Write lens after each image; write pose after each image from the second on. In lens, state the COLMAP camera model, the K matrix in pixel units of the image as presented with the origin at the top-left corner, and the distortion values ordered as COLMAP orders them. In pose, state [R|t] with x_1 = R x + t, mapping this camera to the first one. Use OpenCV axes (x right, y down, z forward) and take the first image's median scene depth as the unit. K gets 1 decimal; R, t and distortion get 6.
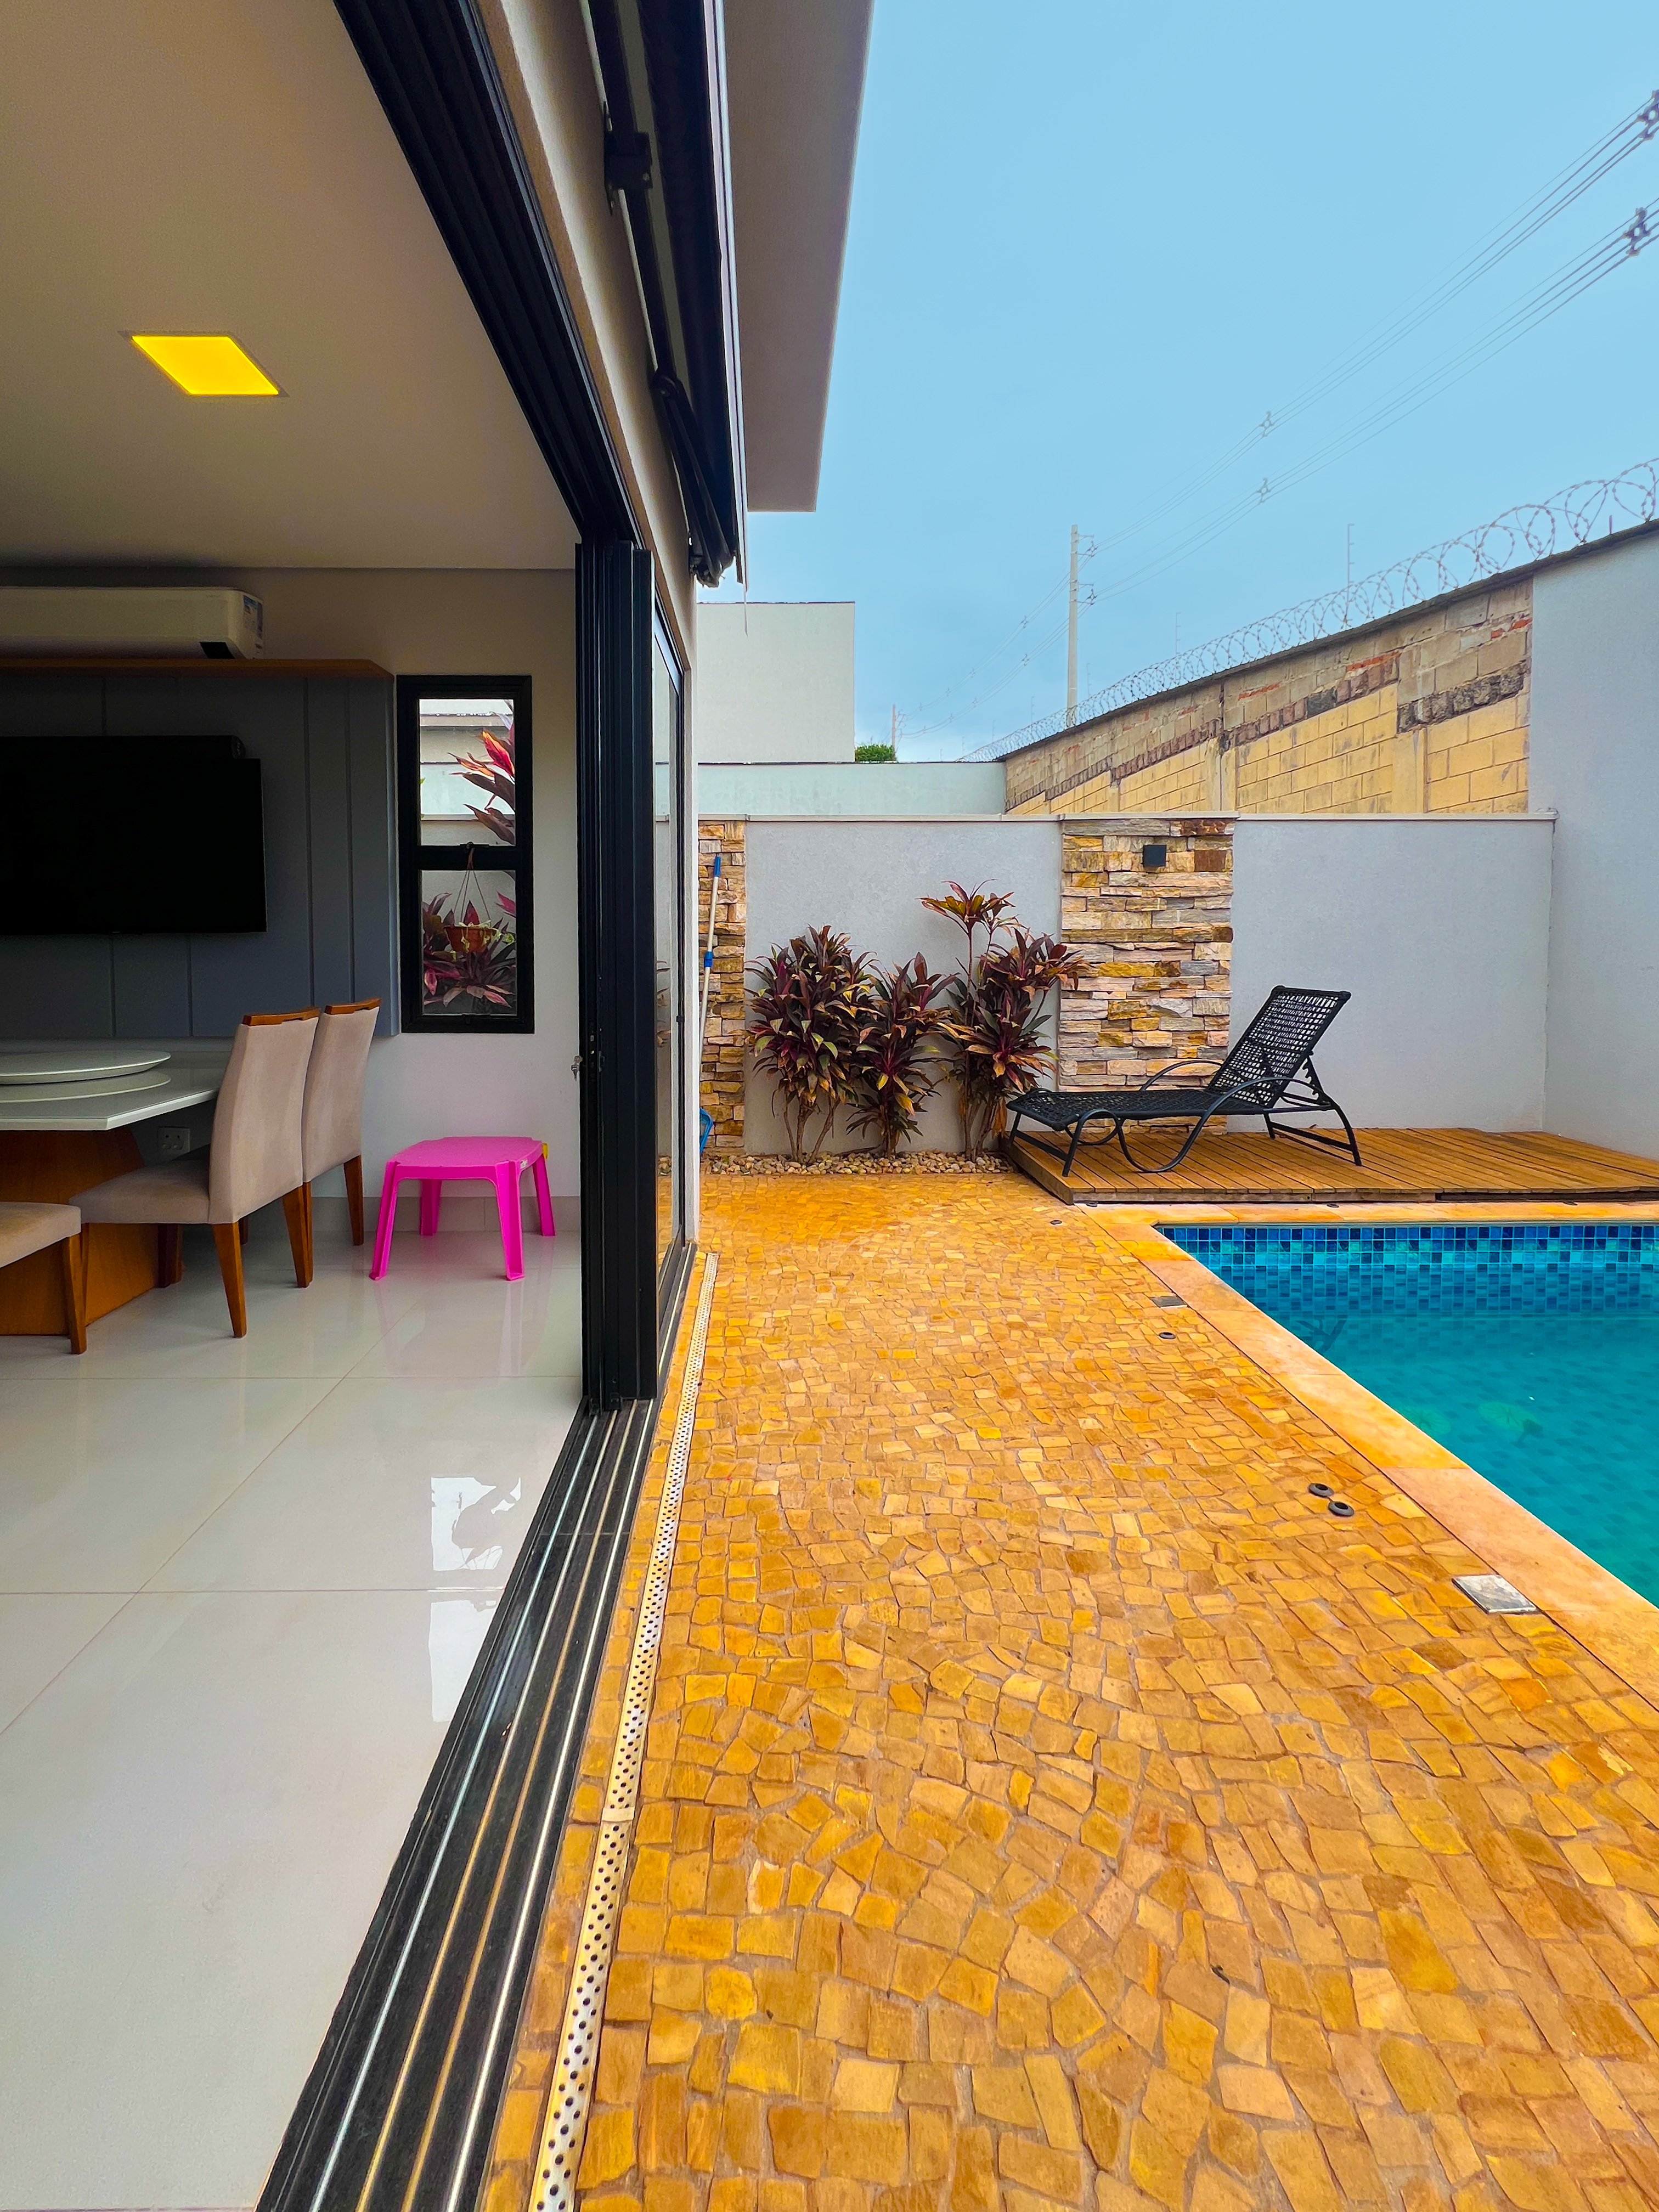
lens RADIAL K [[909.5, 0, 786.3], [0, 909.5, 987.1], [0, 0, 1]] dist [-0.002344, 0.001579]
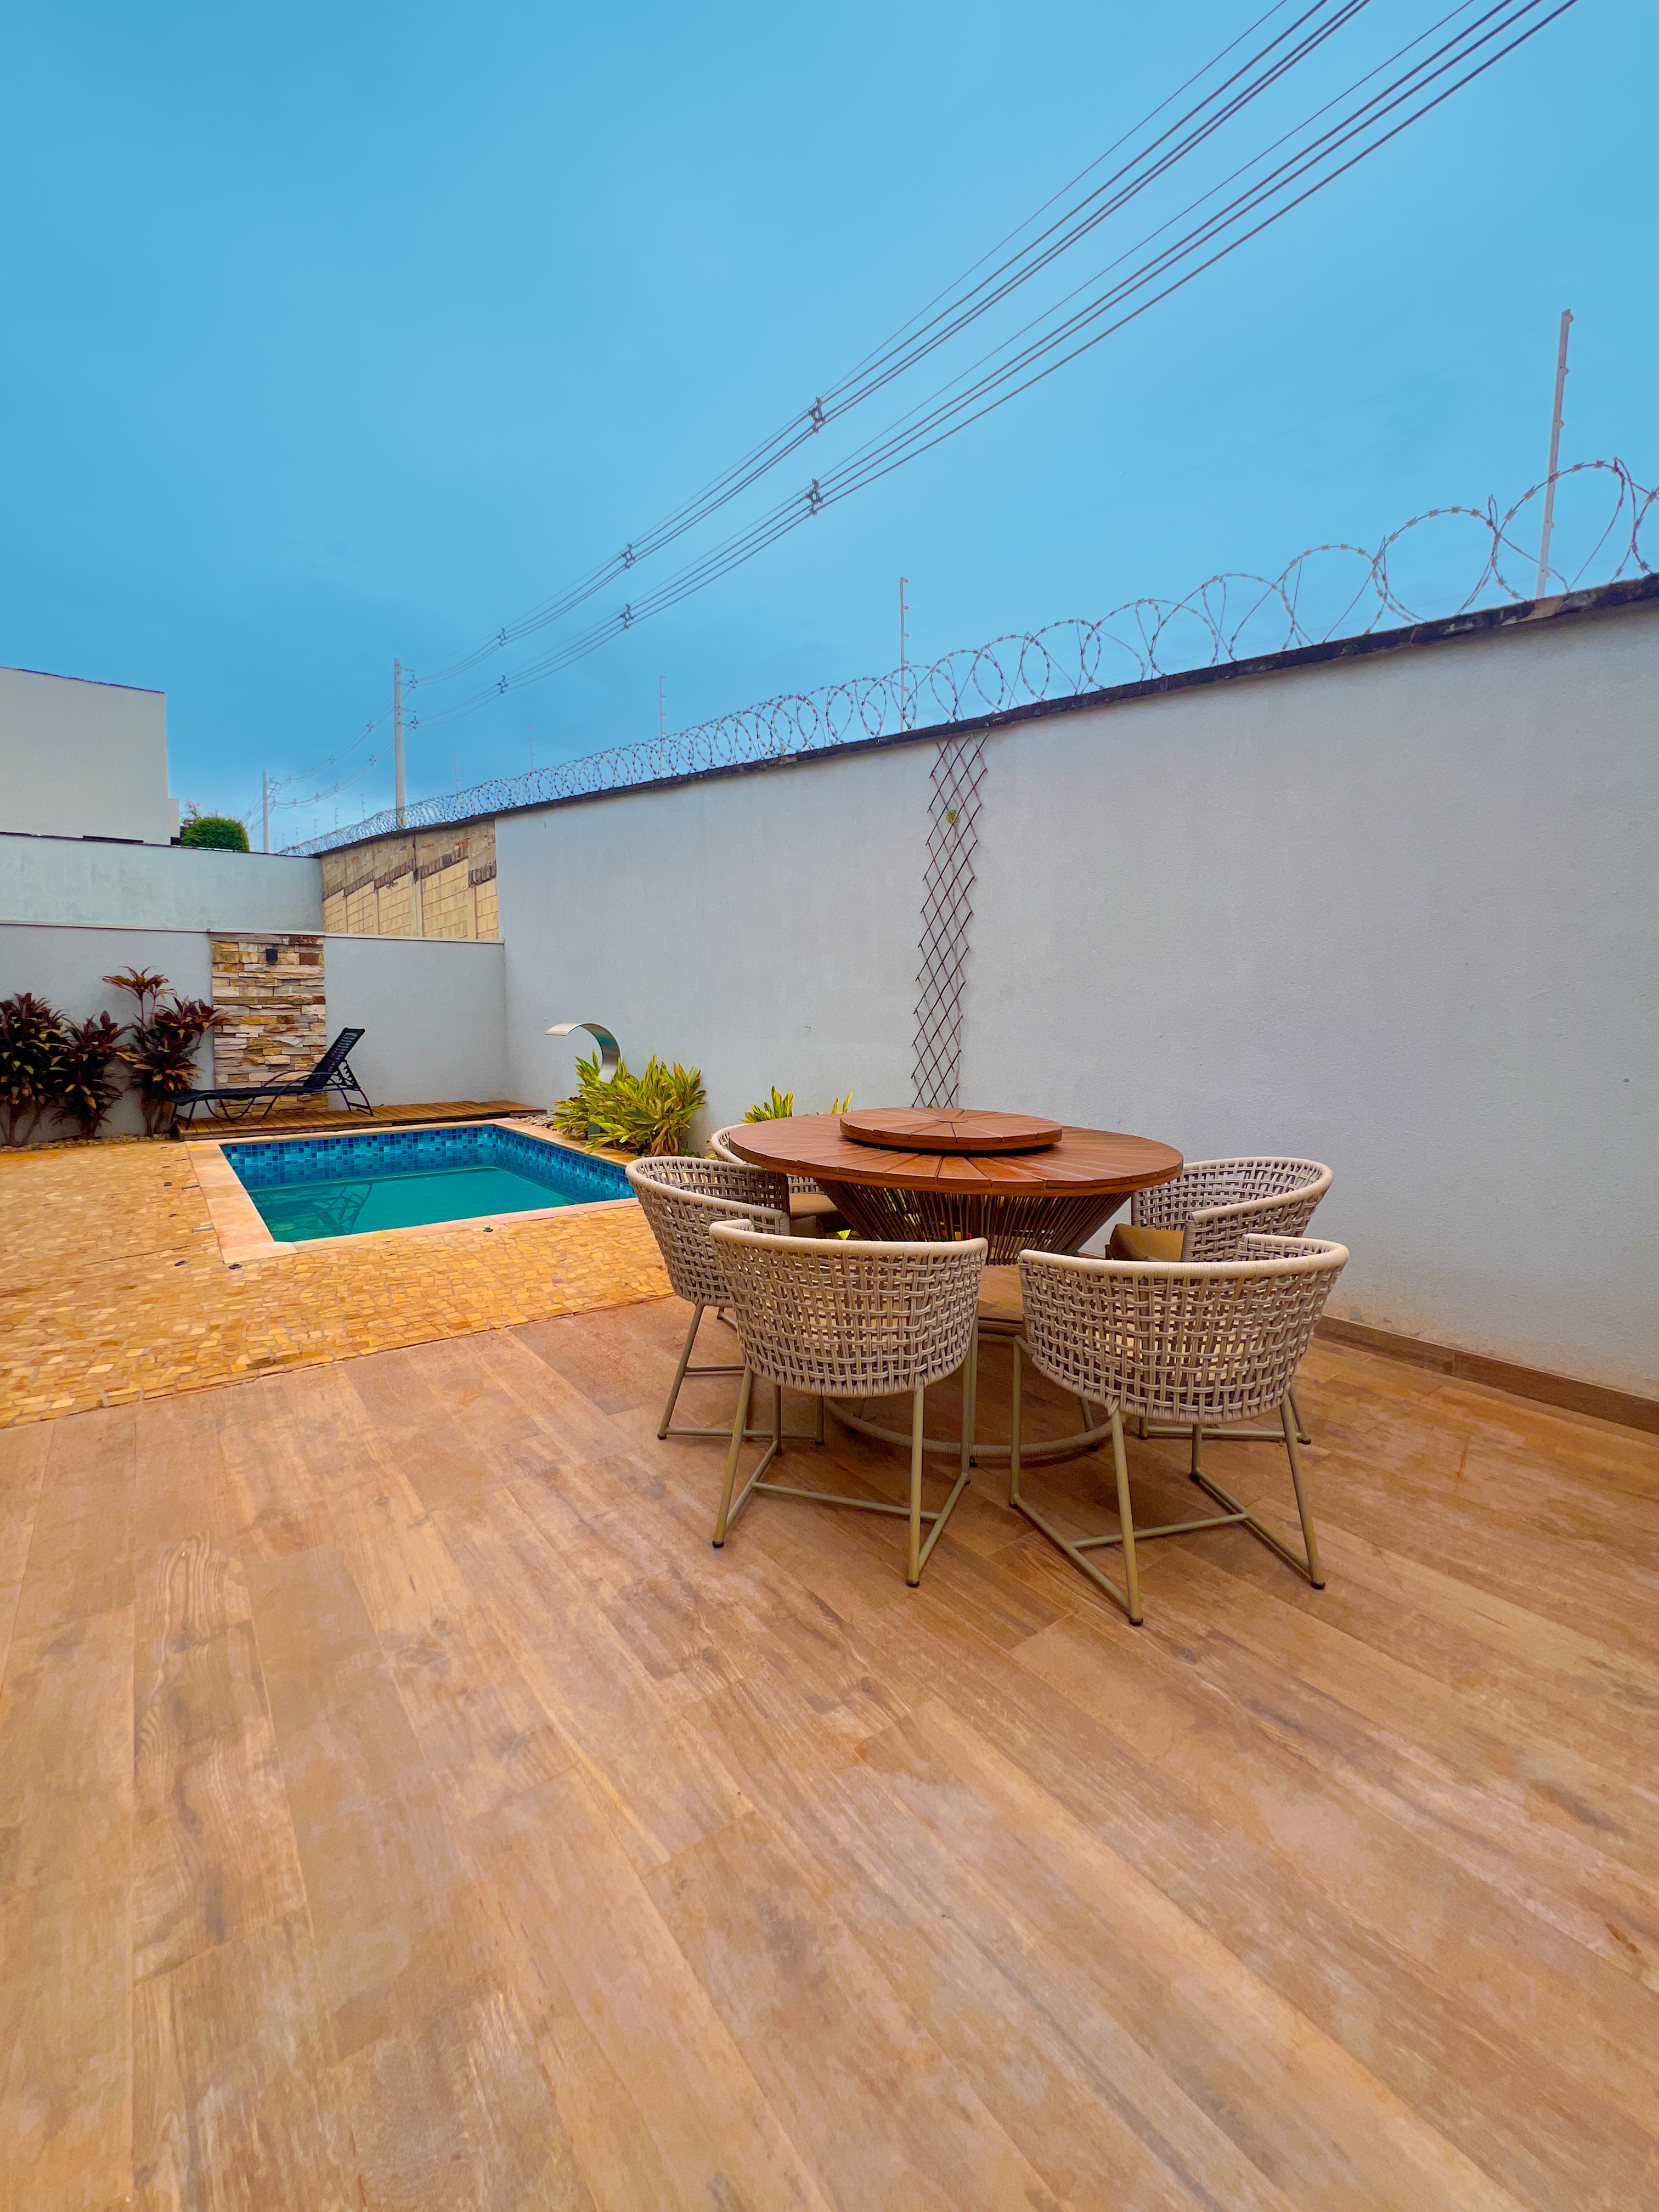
lens RADIAL K [[909.5, 0, 784.7], [0, 909.5, 1050.1], [0, 0, 1]] dist [-0.002344, 0.001579]
pose [[0.822980, -0.026773, 0.567439, 0.220125], [0.035657, 0.999354, -0.004563, 0.081886], [-0.566950, 0.023988, 0.823403, -0.999776]]
